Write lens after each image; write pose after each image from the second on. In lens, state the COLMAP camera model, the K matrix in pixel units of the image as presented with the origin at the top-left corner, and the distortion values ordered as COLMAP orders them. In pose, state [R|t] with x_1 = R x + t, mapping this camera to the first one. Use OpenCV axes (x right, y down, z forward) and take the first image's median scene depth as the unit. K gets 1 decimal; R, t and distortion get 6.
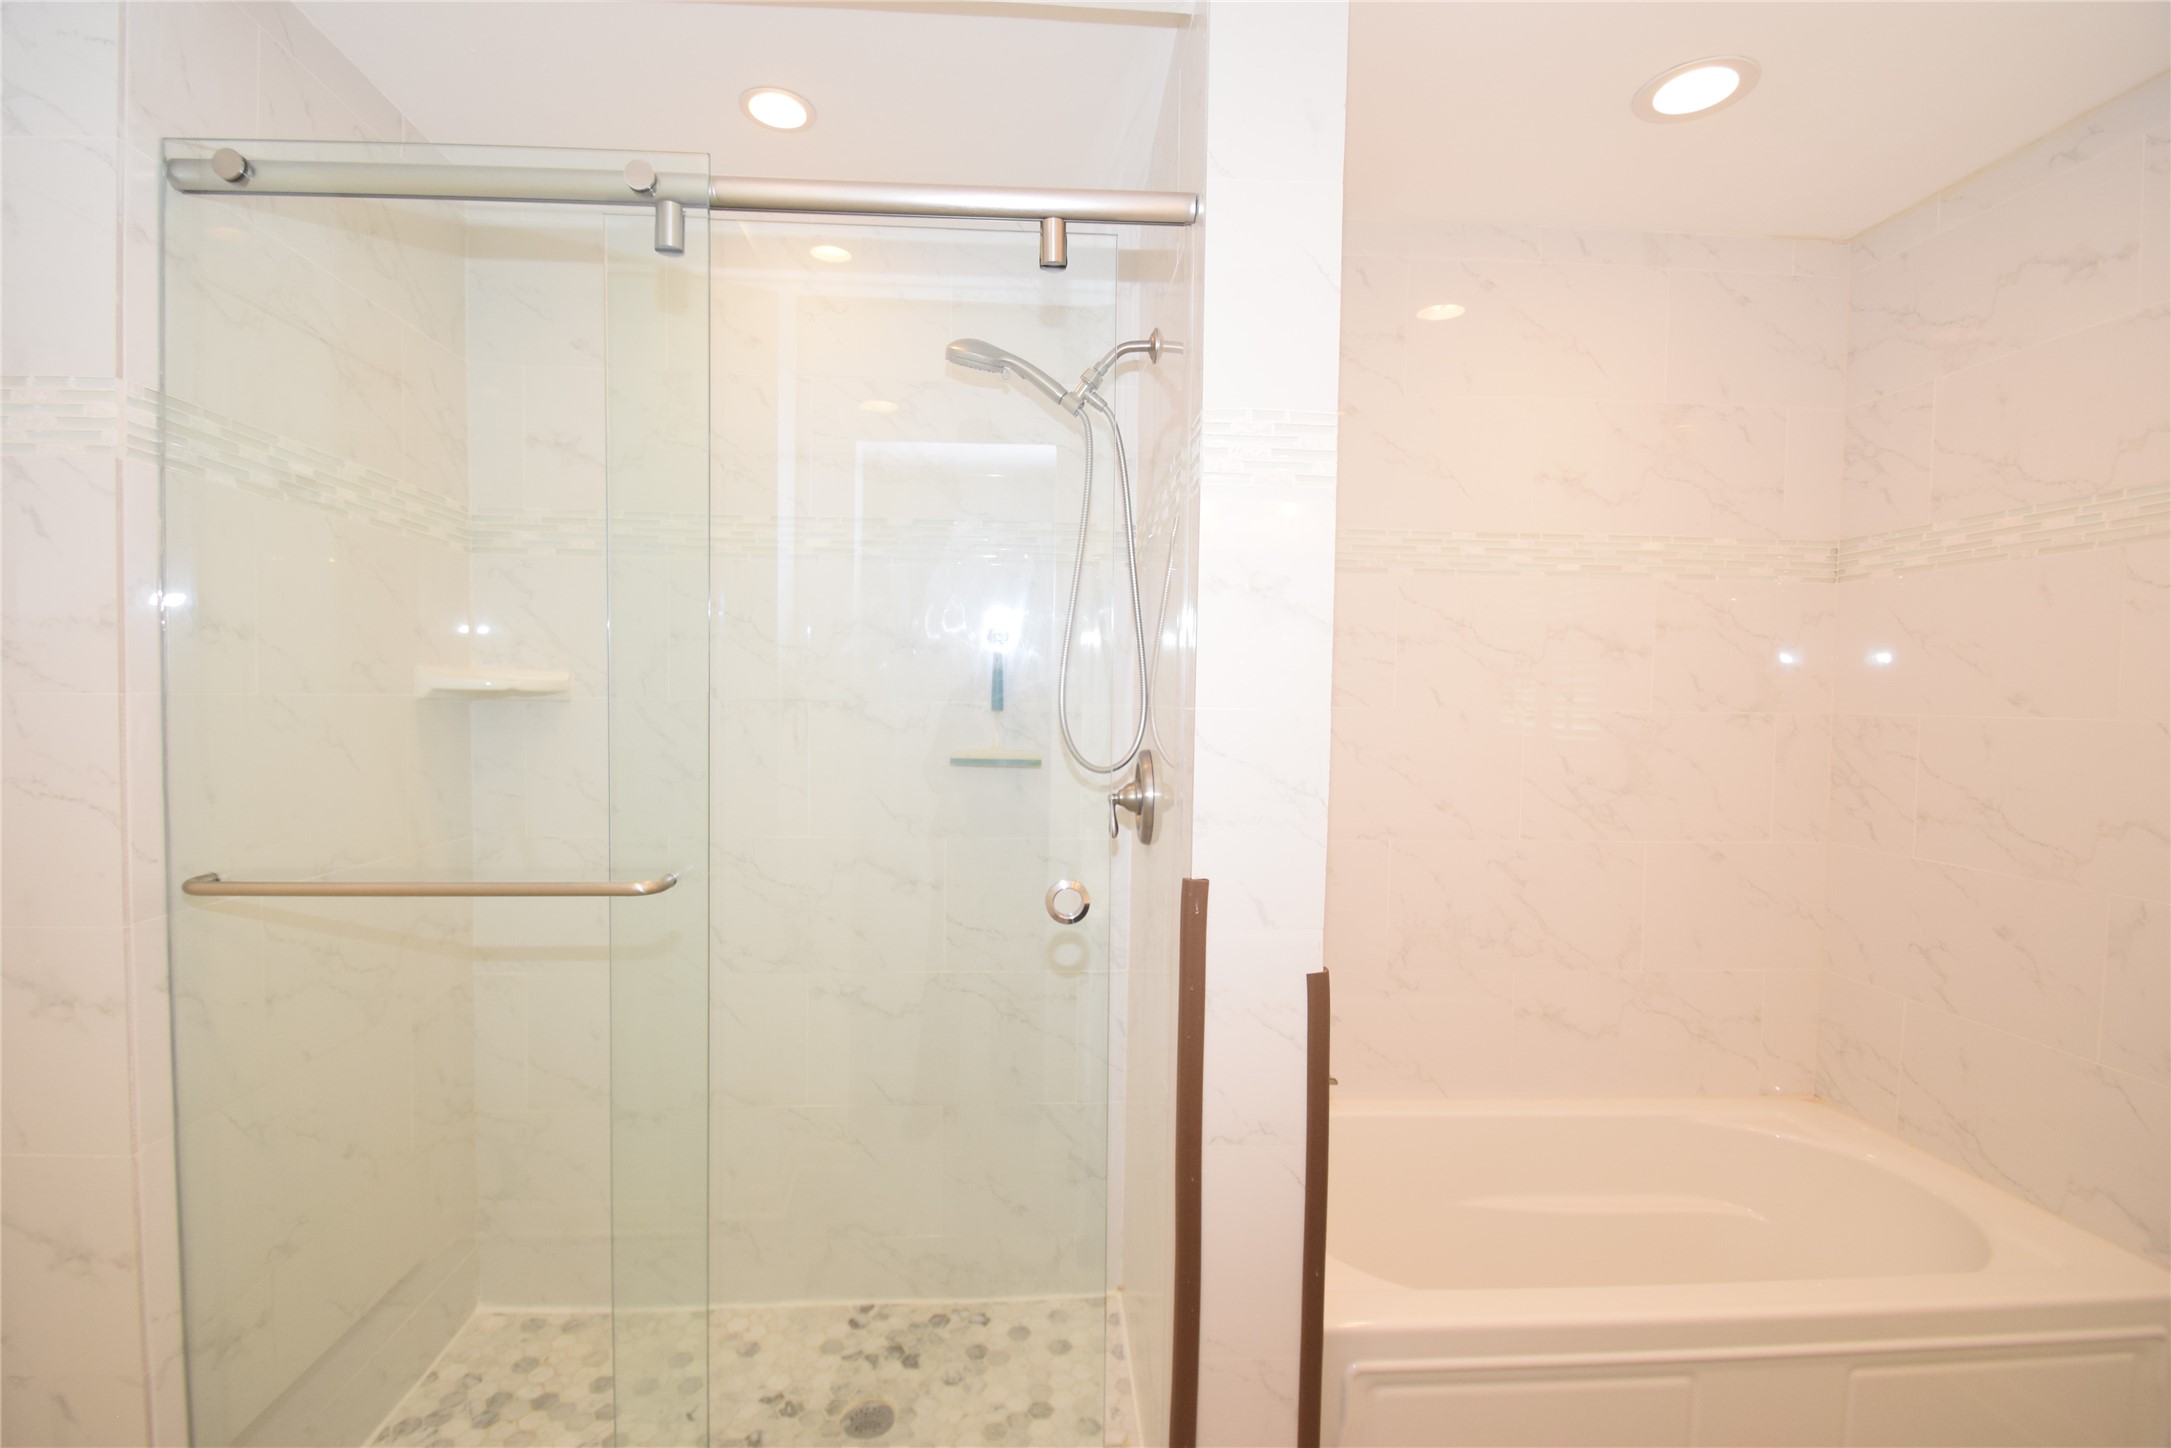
lens RADIAL K [[960.2, 0, 1057.8], [0, 960.2, 732.9], [0, 0, 1]] dist [0.017442, -0.019176]
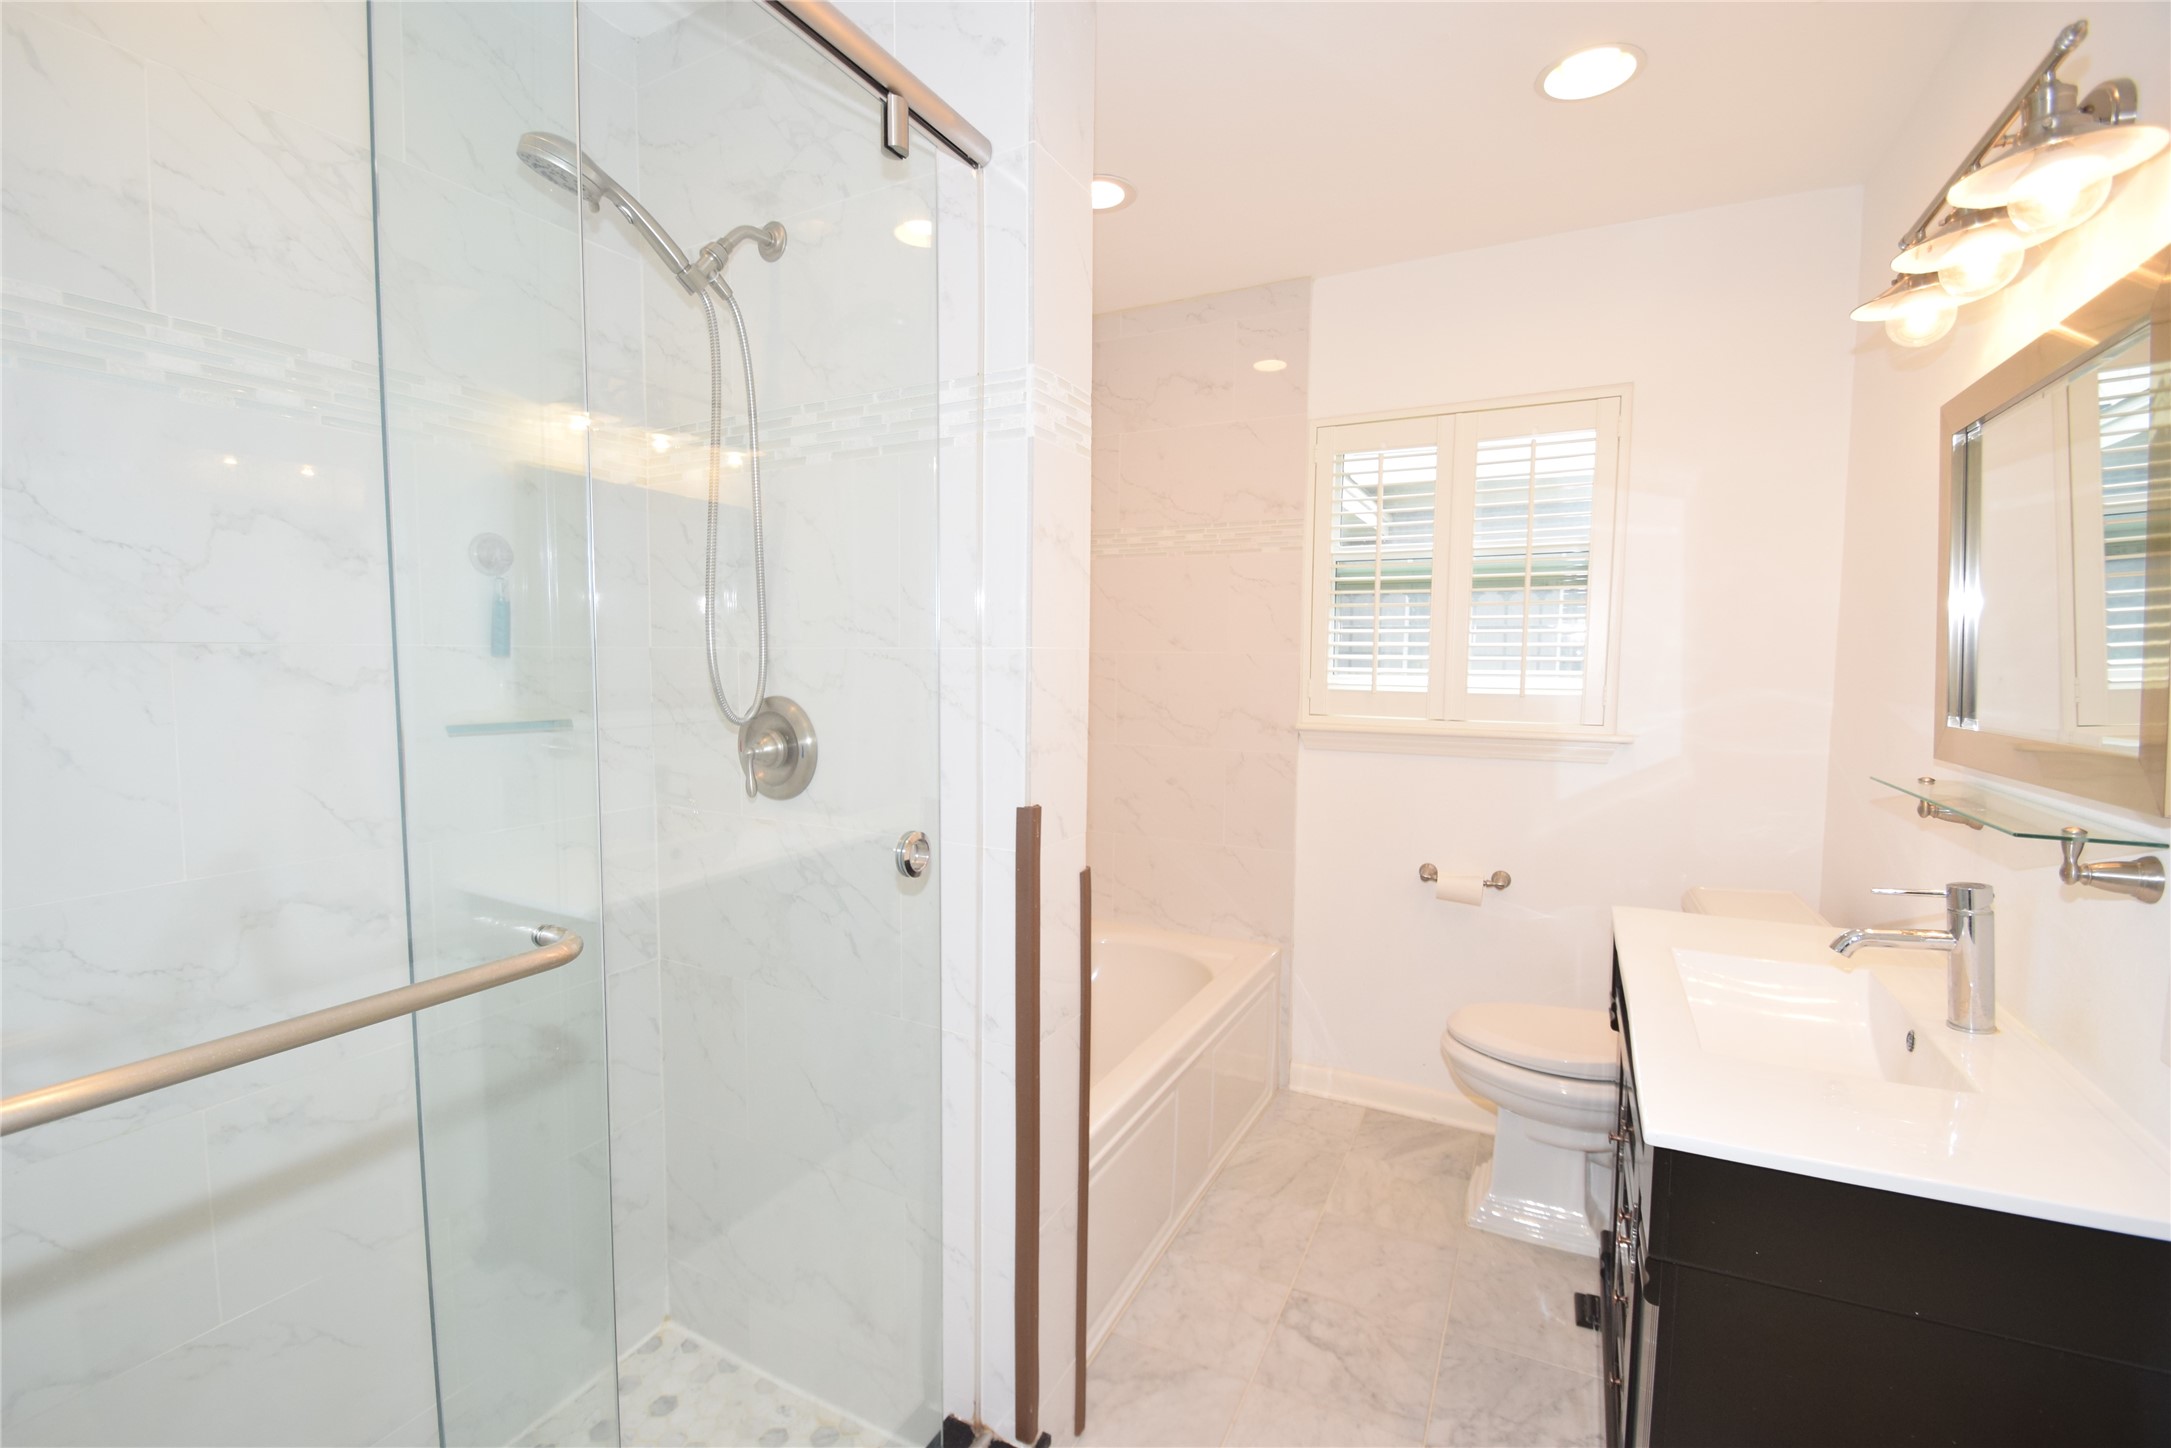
lens RADIAL K [[953.4, 0, 1068.5], [0, 953.4, 730.5], [0, 0, 1]] dist [0.011291, -0.012106]
pose [[0.522381, -0.079114, 0.849034, -0.439424], [0.032114, 0.996806, 0.073125, -0.006186], [-0.852107, -0.010934, 0.523253, 0.239541]]
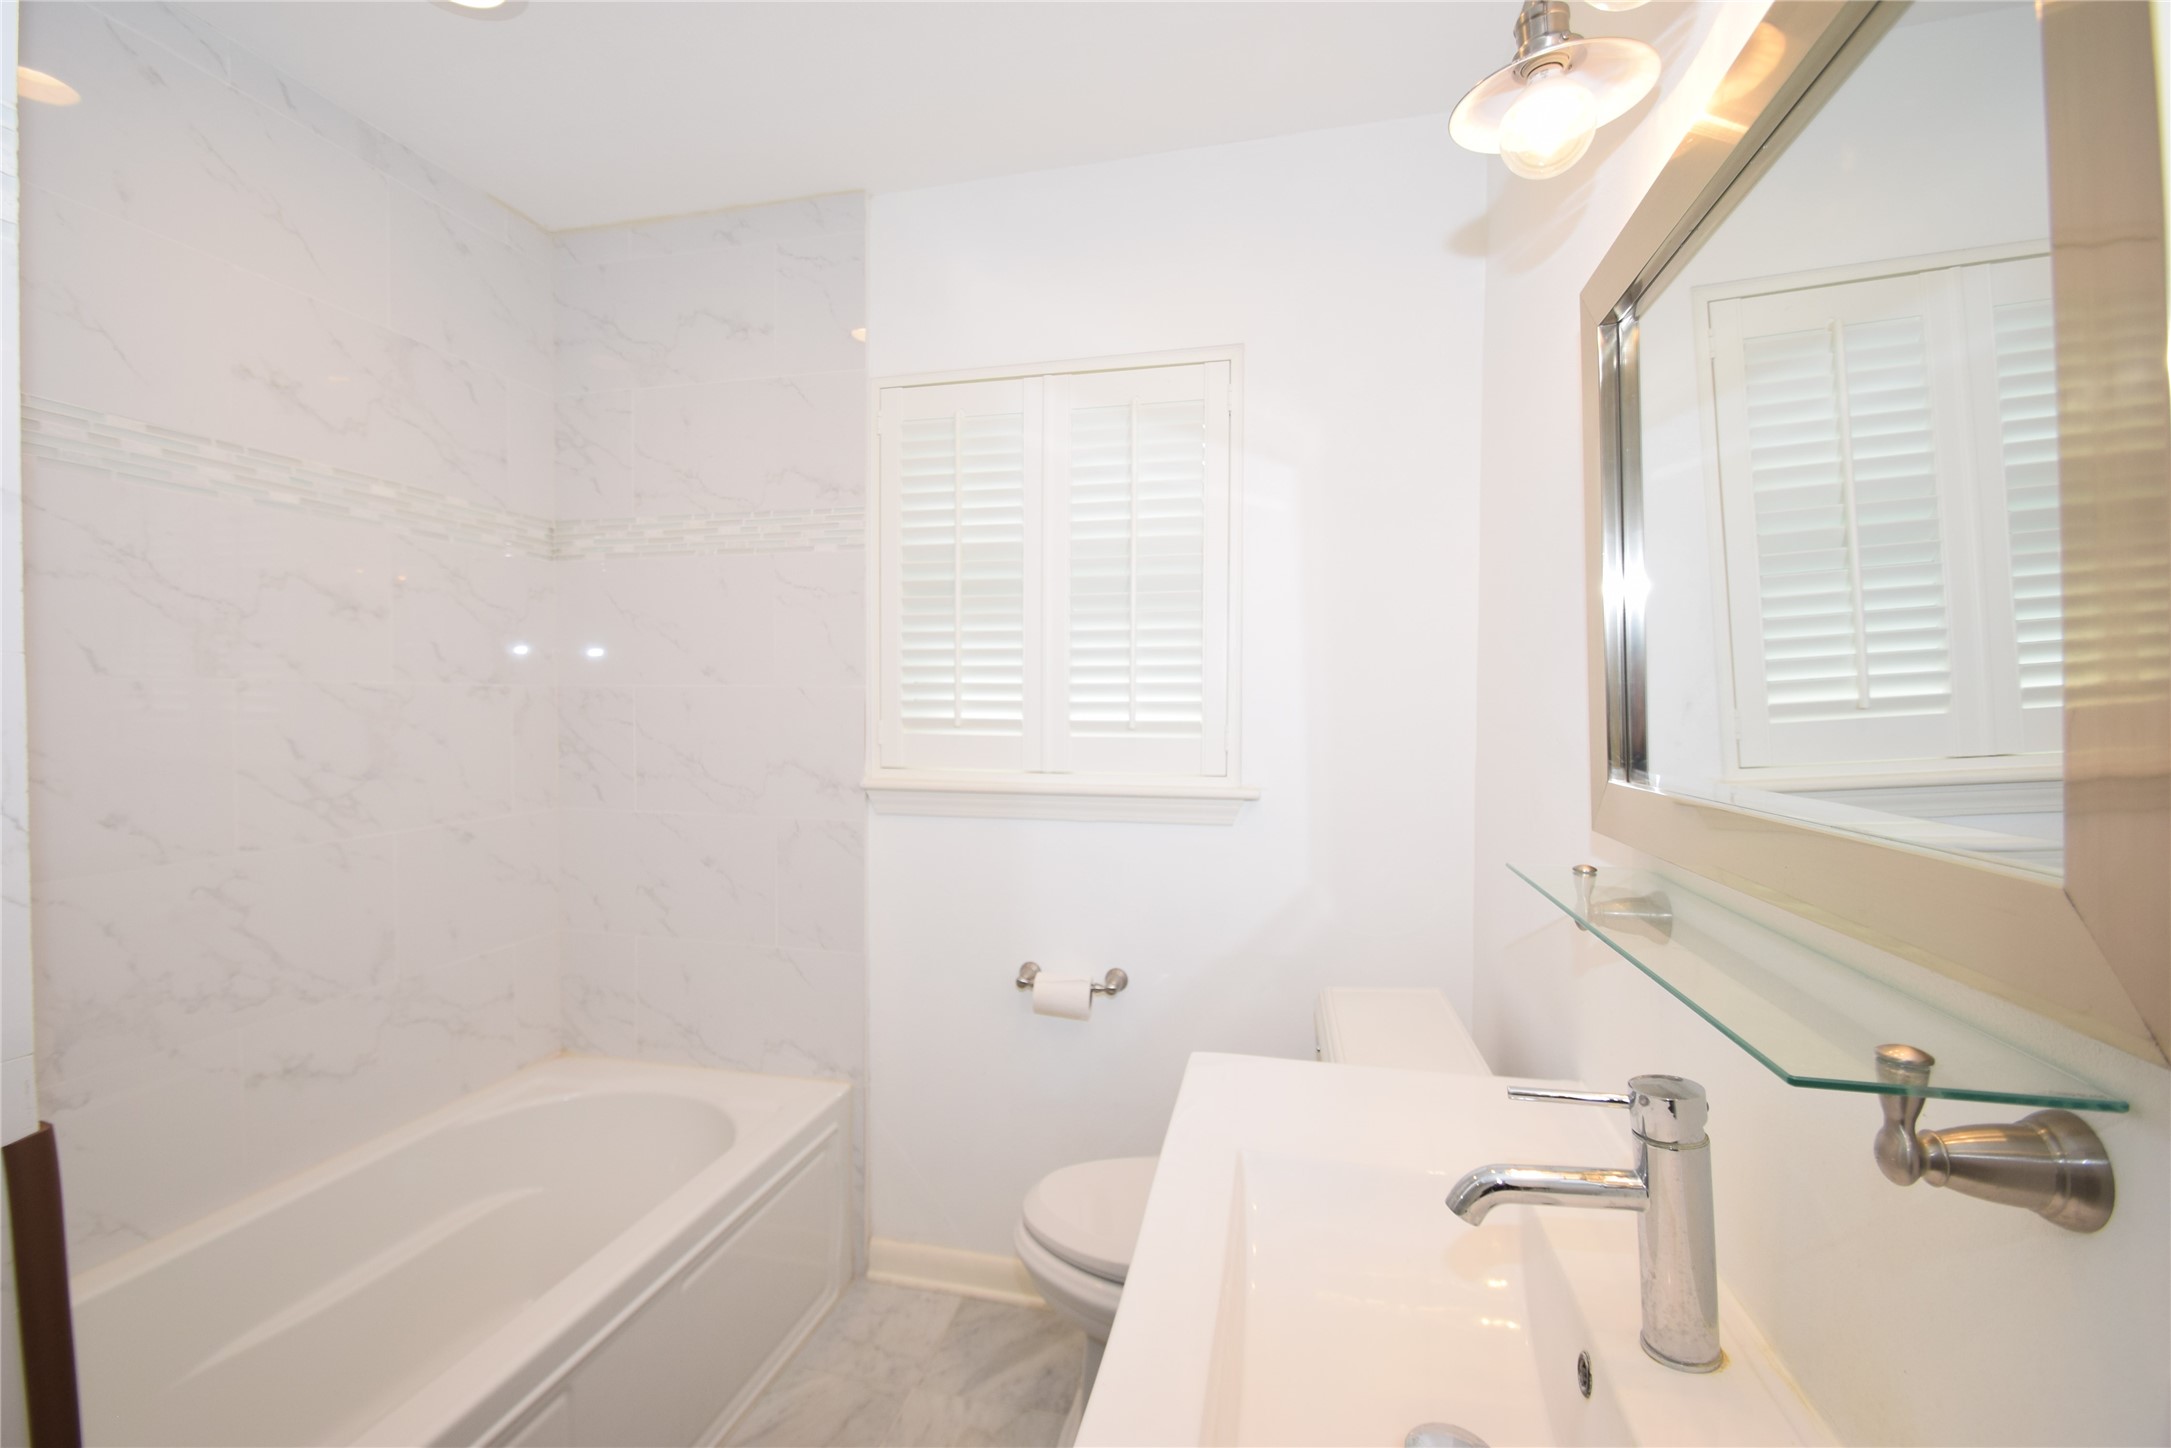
lens RADIAL K [[960.2, 0, 1057.8], [0, 960.2, 732.9], [0, 0, 1]] dist [0.017442, -0.019176]
pose [[0.302820, -0.045332, 0.951969, -0.034821], [0.035181, 0.998719, 0.036368, 0.013149], [-0.952398, 0.022479, 0.304027, 0.168017]]
